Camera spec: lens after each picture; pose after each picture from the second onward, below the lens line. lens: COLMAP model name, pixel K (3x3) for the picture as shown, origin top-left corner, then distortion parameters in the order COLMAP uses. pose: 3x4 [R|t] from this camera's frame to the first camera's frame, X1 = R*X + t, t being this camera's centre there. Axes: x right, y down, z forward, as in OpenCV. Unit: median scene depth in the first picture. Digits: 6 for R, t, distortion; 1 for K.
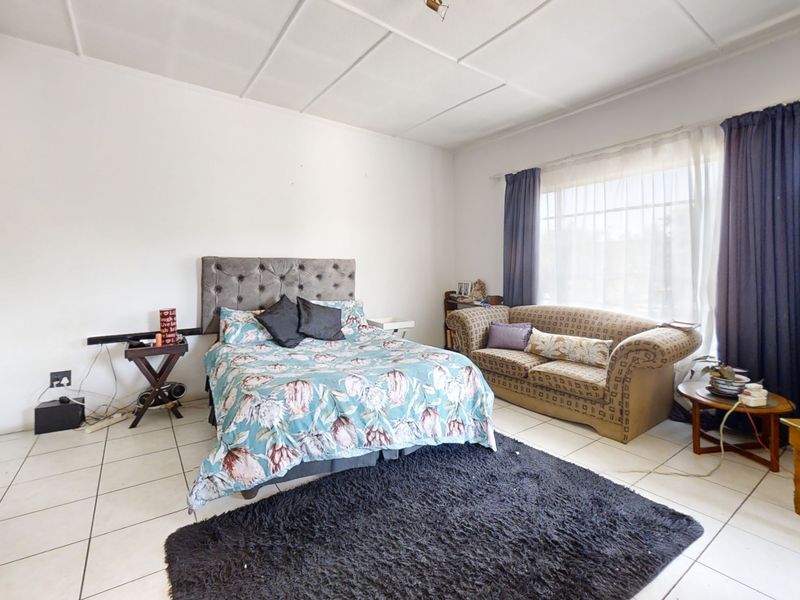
lens RADIAL K [[379.8, 0, 410.6], [0, 379.8, 300.7], [0, 0, 1]] dist [0.021935, -0.004933]
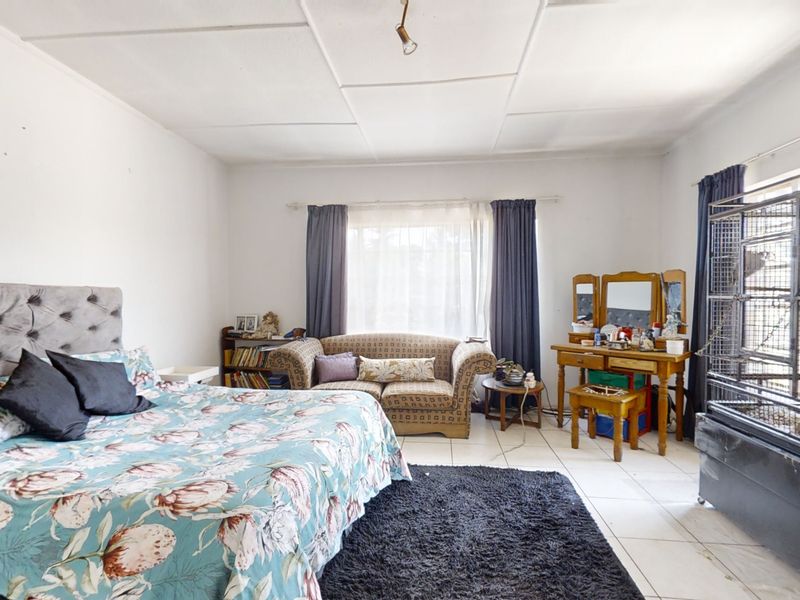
lens RADIAL K [[379.8, 0, 397.8], [0, 379.8, 301.6], [0, 0, 1]] dist [0.021935, -0.004933]
pose [[0.682205, -0.012151, 0.731060, -0.404316], [0.067484, 0.996640, -0.046409, -0.024770], [-0.728040, 0.080996, 0.680733, 0.225711]]
